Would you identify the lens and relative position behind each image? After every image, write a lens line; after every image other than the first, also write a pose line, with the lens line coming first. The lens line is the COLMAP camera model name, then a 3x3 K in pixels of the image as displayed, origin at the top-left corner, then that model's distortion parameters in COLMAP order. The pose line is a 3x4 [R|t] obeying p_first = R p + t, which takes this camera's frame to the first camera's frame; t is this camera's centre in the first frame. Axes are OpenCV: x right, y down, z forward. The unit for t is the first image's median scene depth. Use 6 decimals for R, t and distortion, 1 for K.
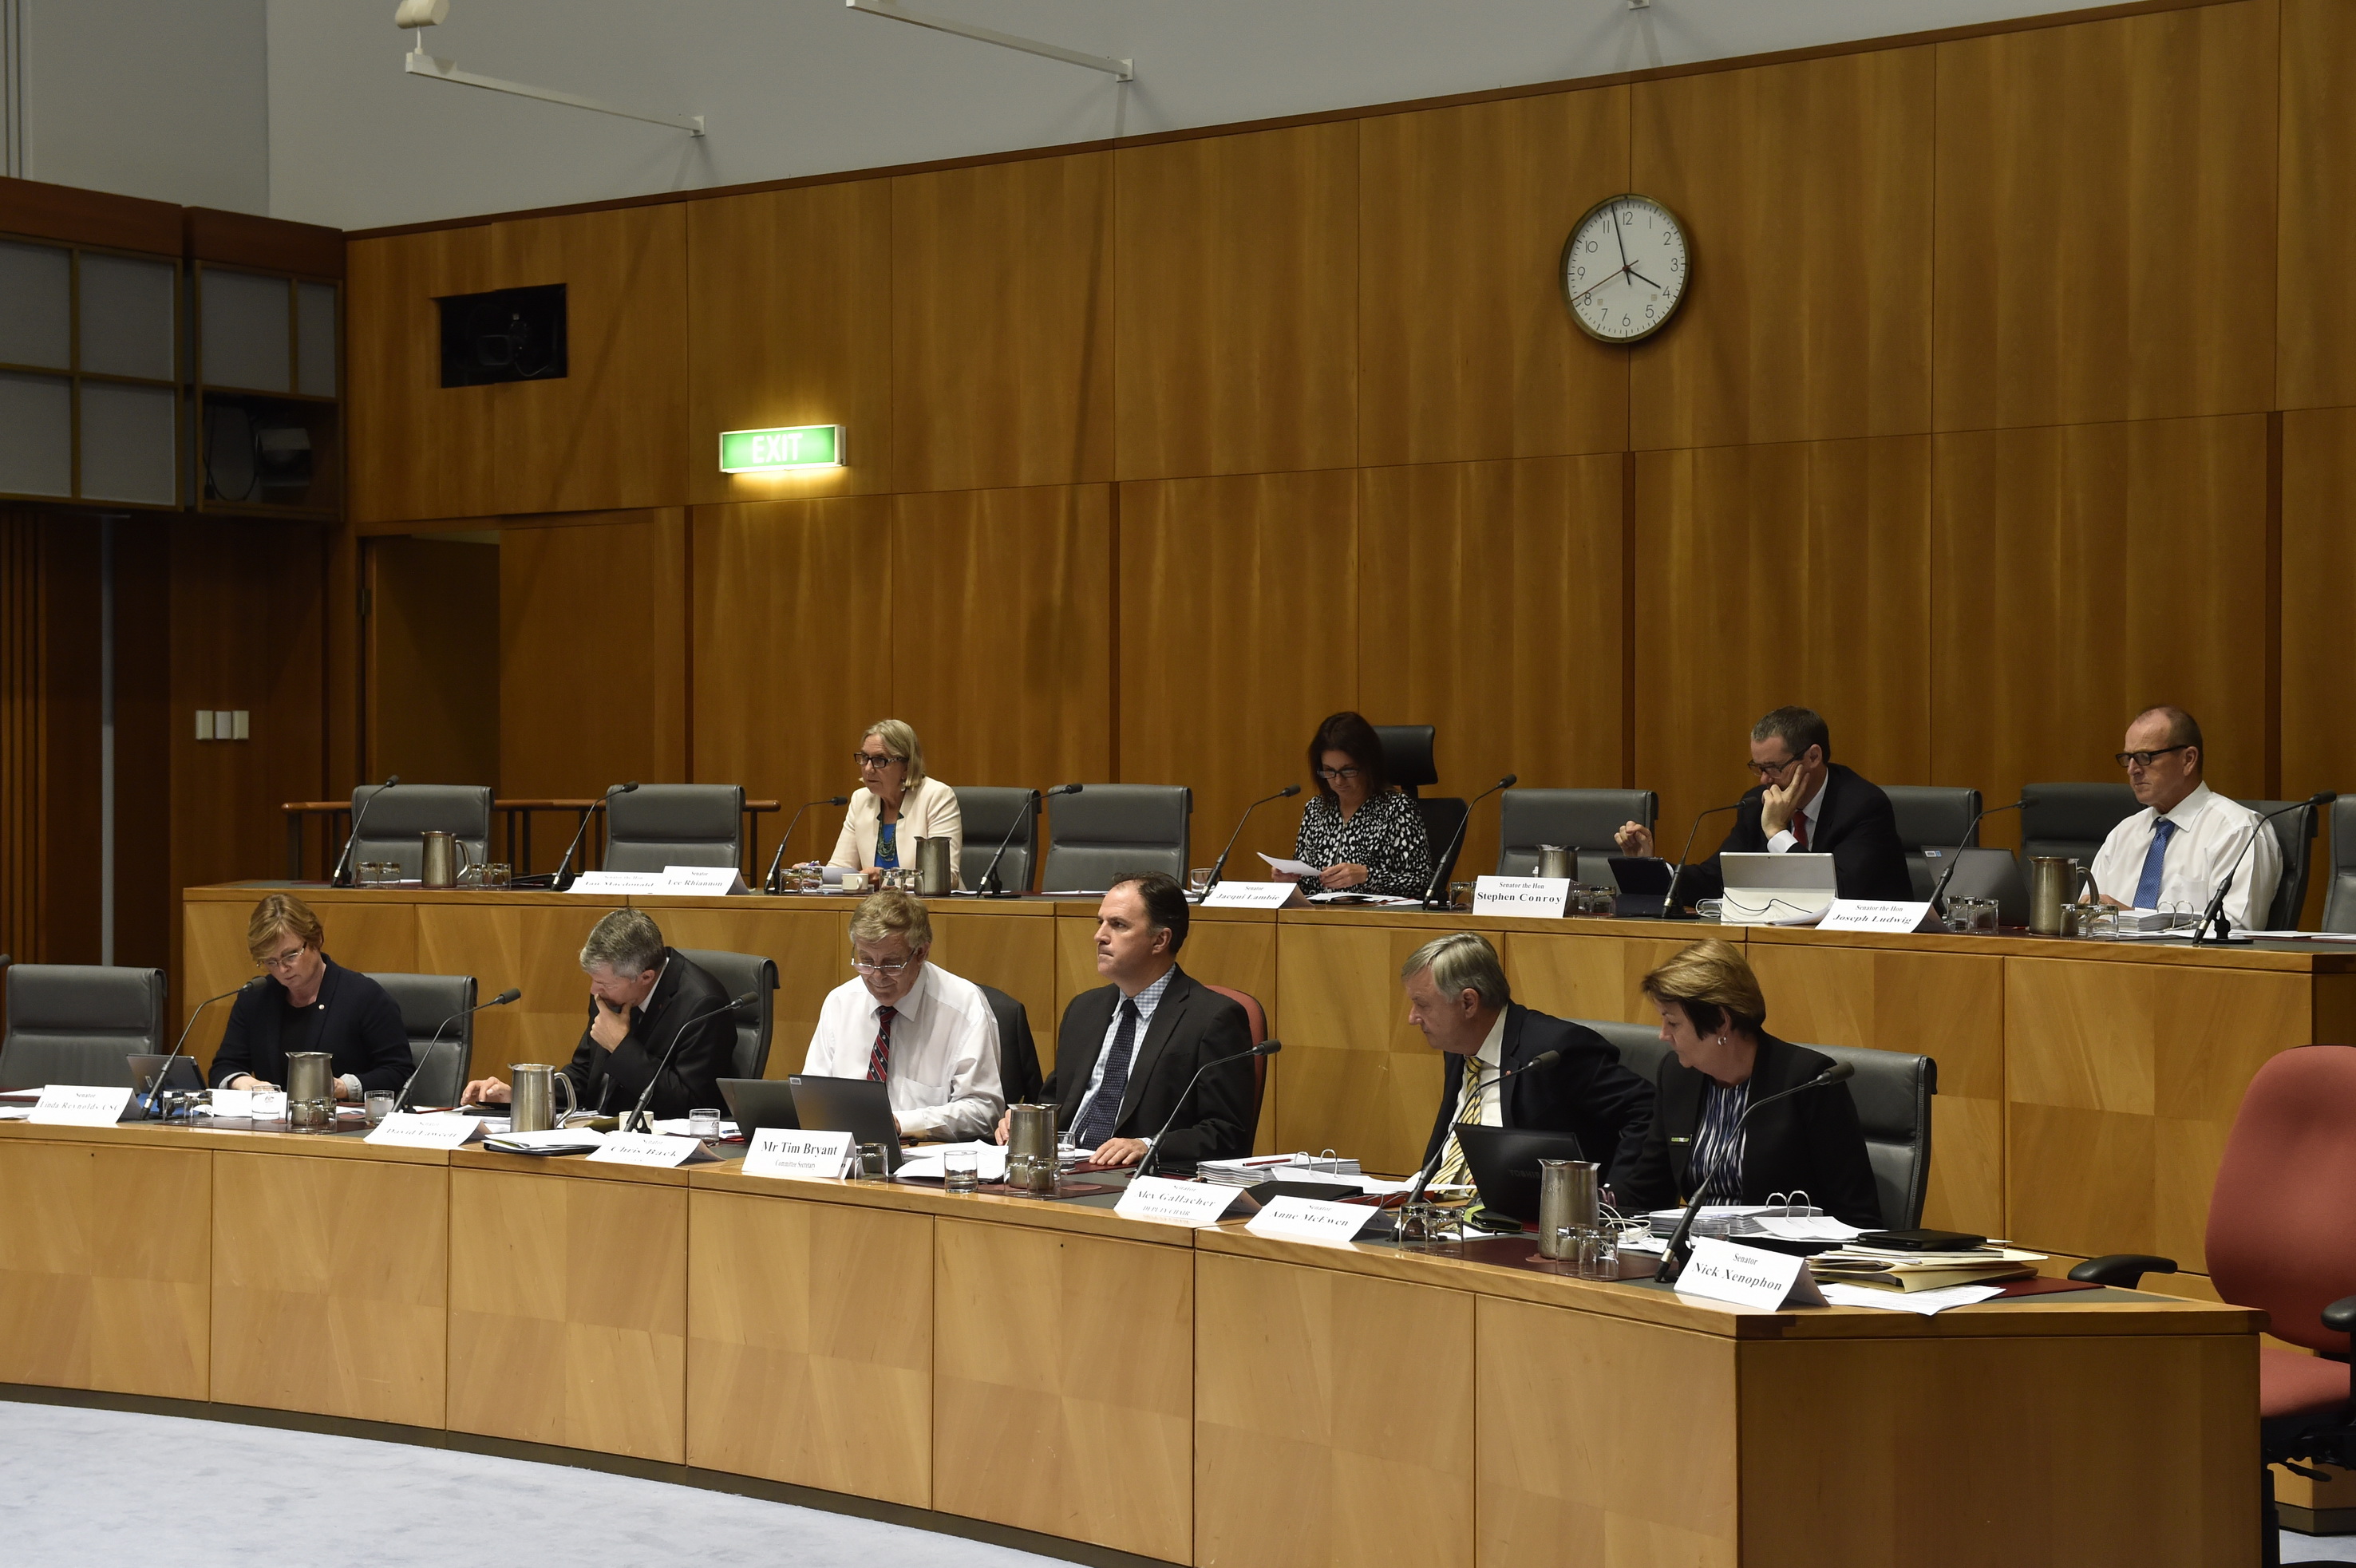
lens RADIAL K [[3815.8, 0, 1179.6], [0, 3815.8, 780.8], [0, 0, 1]] dist [0.064272, 0.000000]
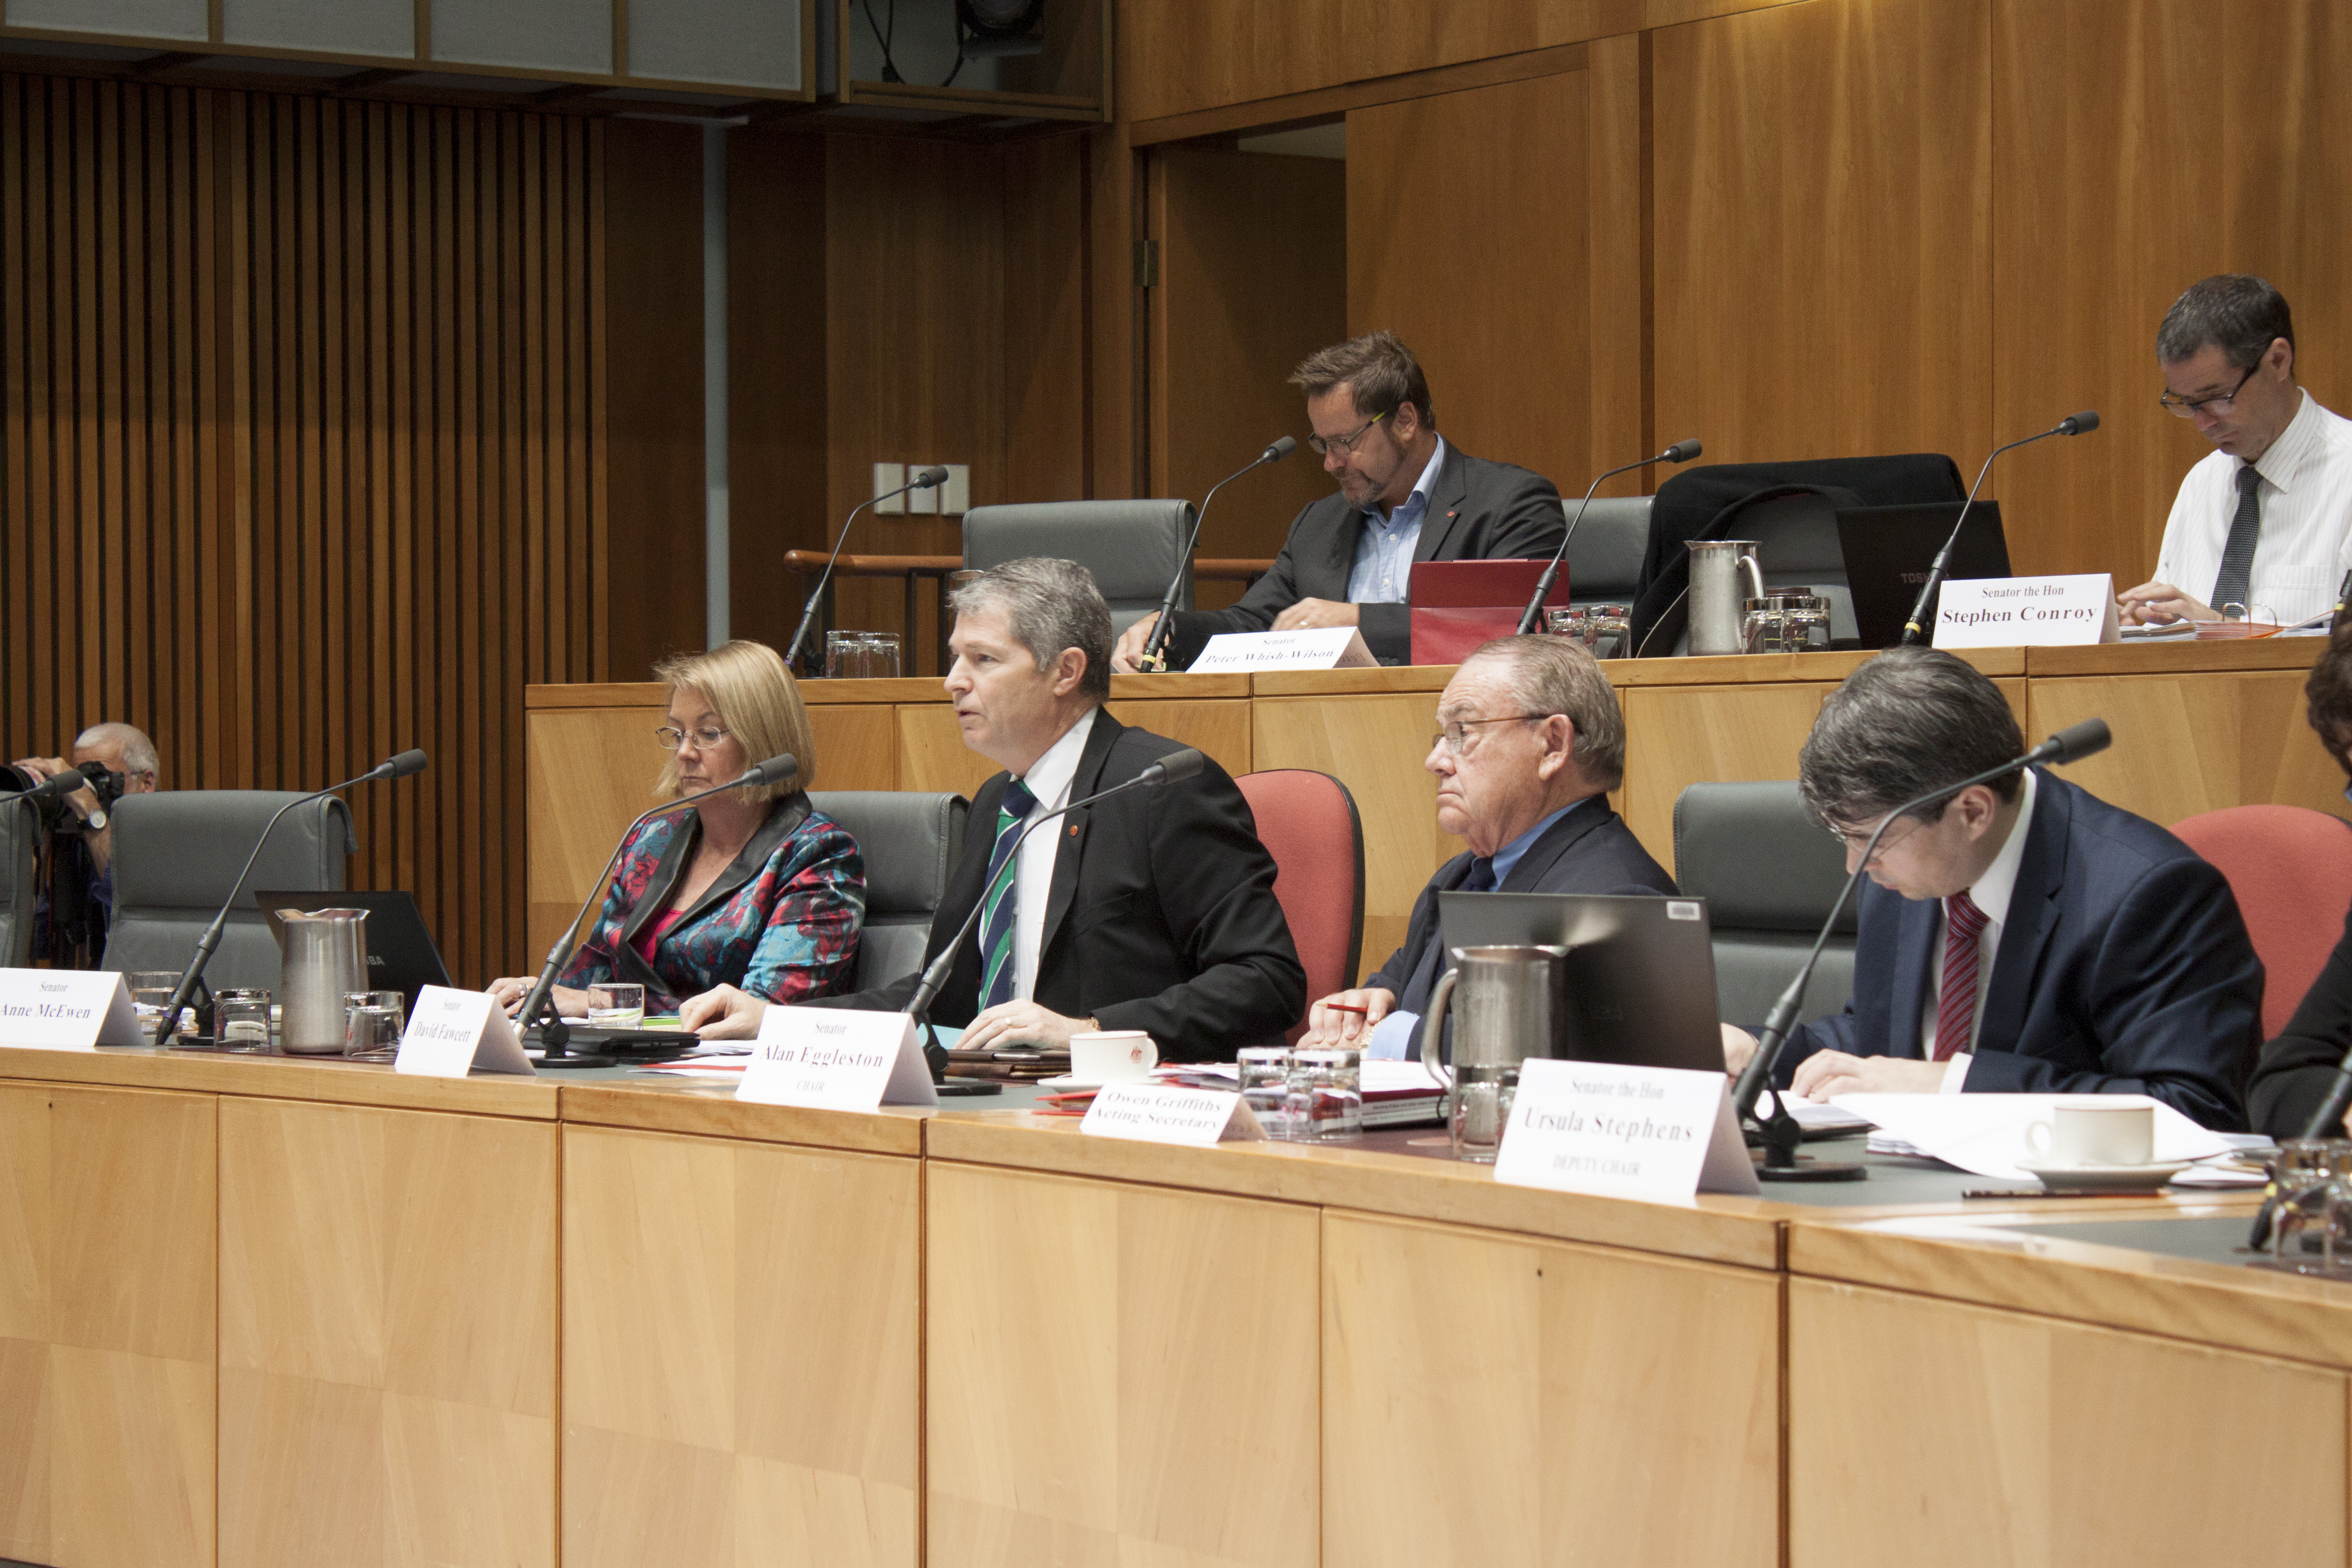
lens RADIAL K [[5422.1, 0, 1173.3], [0, 5422.1, 784.7], [0, 0, 1]] dist [0.031656, 0.000000]
pose [[0.928005, -0.003395, -0.372551, 0.092795], [-0.006446, 0.999663, -0.025165, 0.053148], [0.372511, 0.025755, 0.927670, 0.282548]]
